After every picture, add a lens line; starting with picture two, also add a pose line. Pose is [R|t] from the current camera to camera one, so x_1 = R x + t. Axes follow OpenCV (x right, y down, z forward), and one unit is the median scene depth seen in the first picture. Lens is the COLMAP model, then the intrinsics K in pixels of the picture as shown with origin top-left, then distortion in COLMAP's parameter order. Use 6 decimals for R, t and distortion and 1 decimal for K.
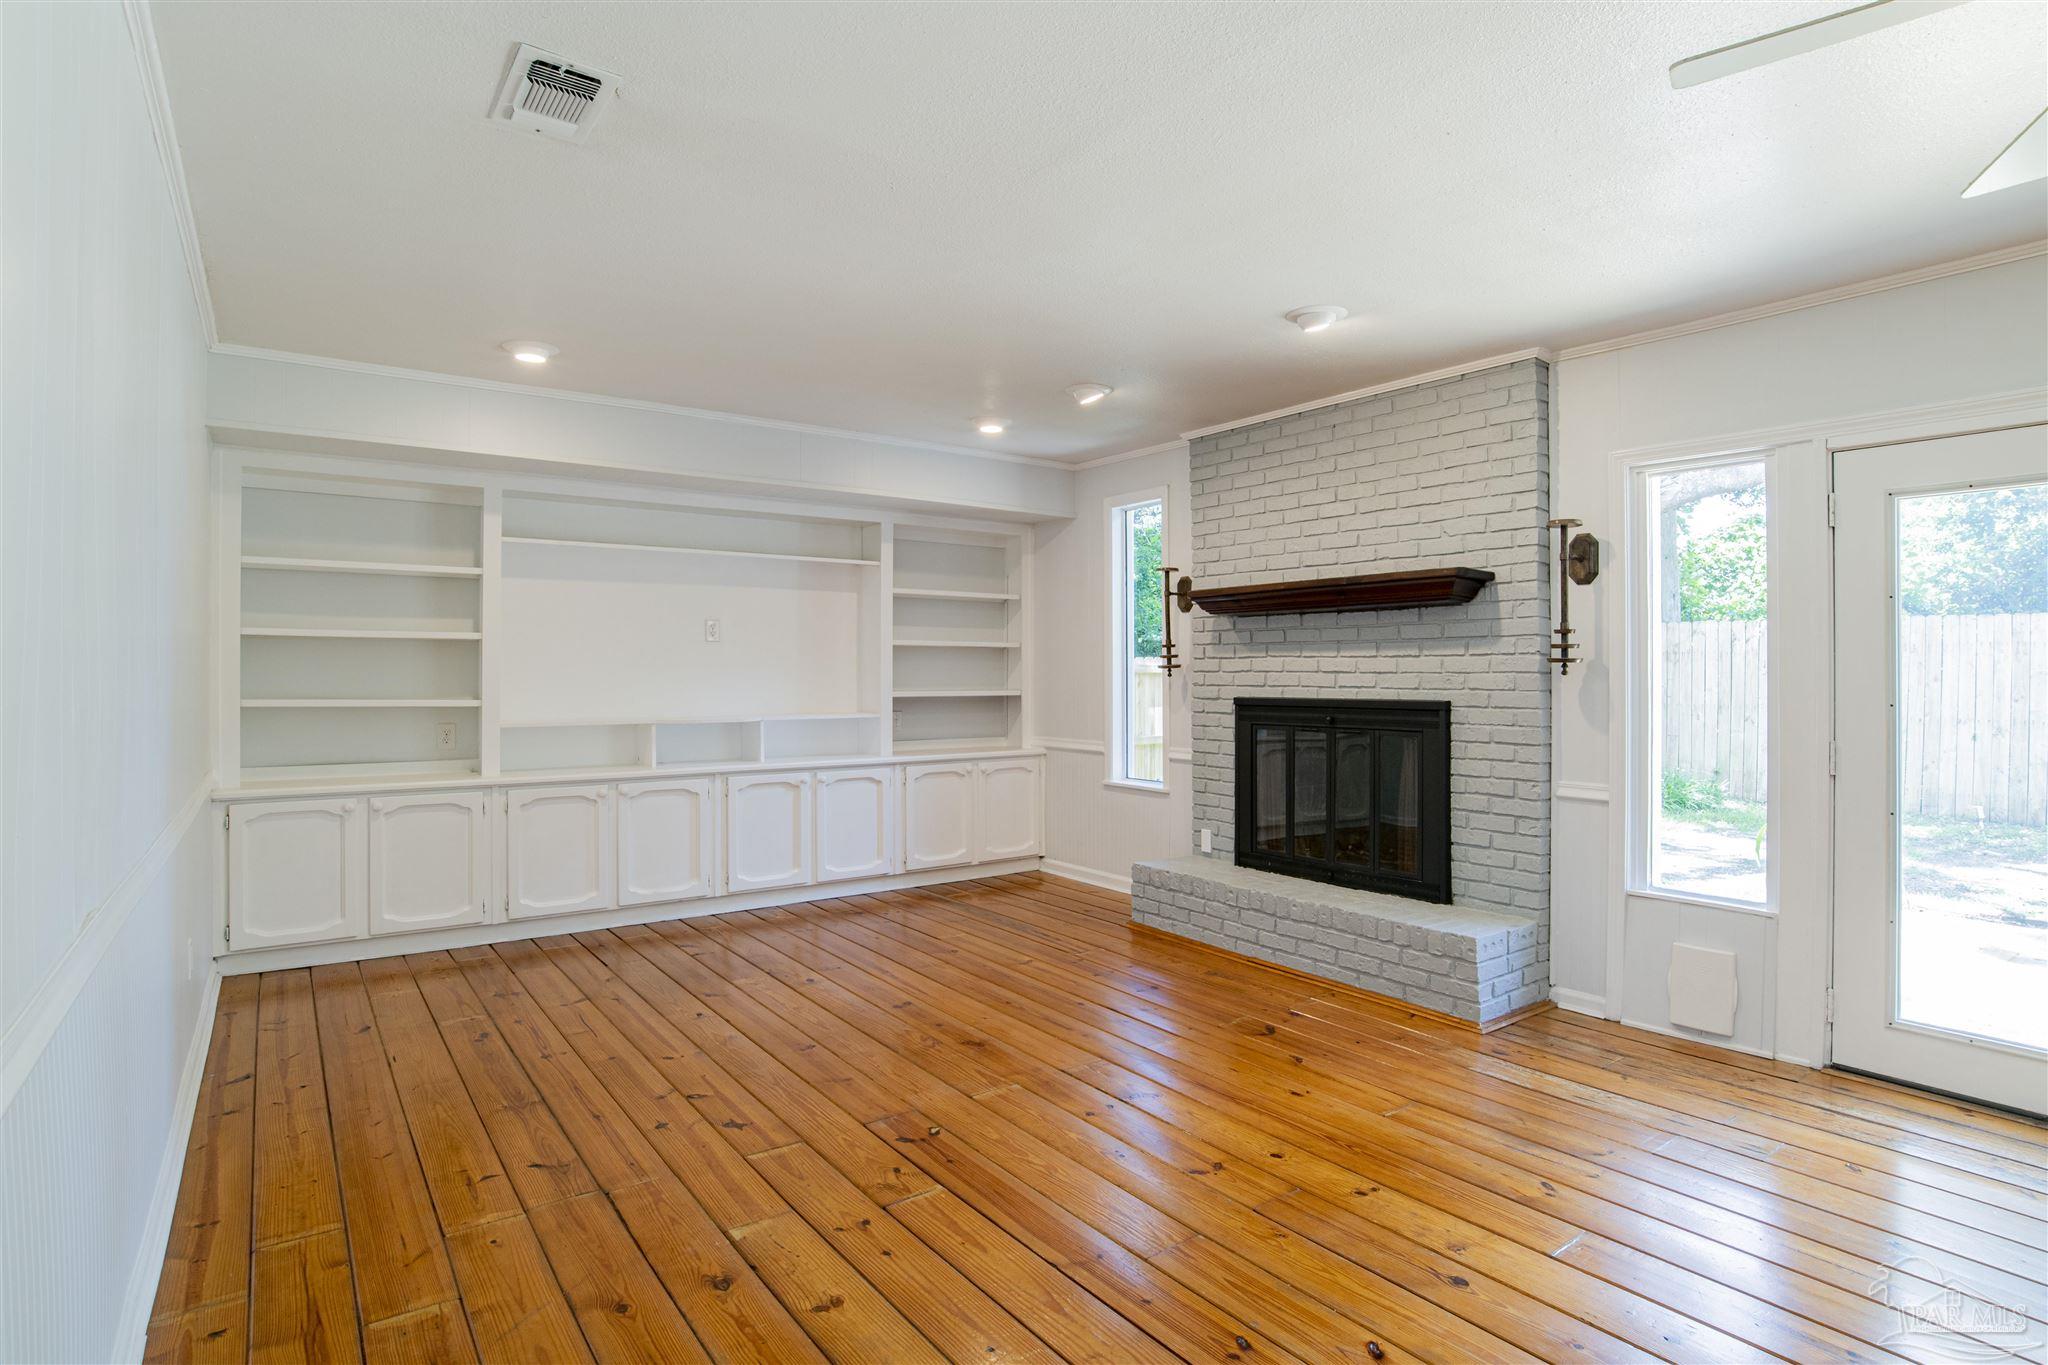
lens RADIAL K [[1076.1, 0, 1016.2], [0, 1076.1, 670.3], [0, 0, 1]] dist [-0.059684, 0.022455]
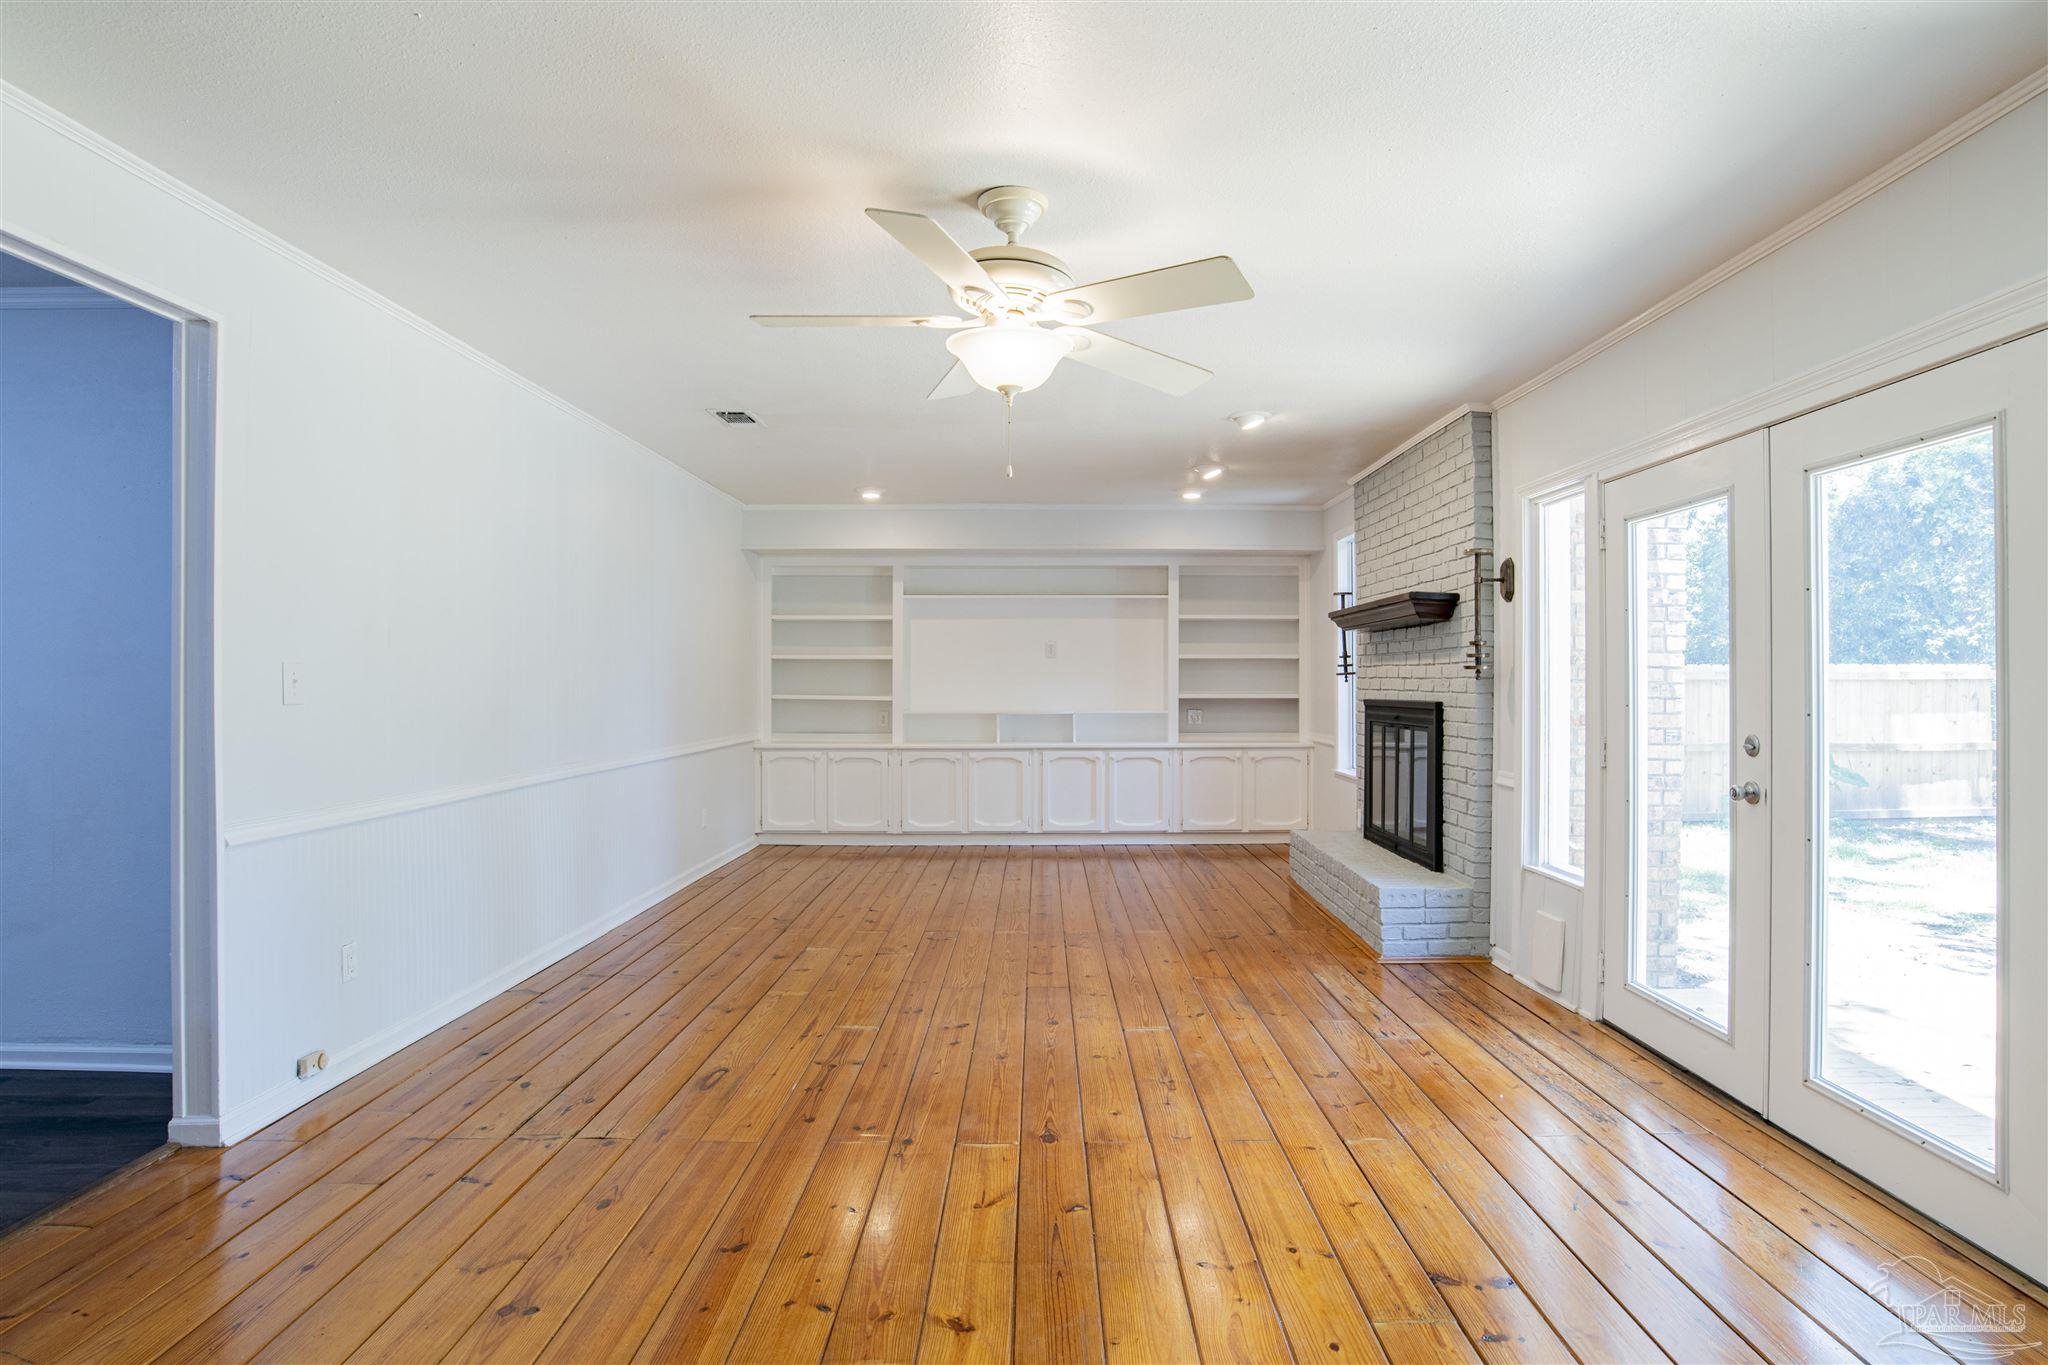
lens RADIAL K [[1076.1, 0, 1030.3], [0, 1076.1, 689.9], [0, 0, 1]] dist [-0.059684, 0.022455]
pose [[0.802105, 0.004236, -0.597169, 0.669550], [0.001653, 0.999955, 0.009313, 0.003269], [0.597181, -0.008457, 0.802062, -0.206986]]
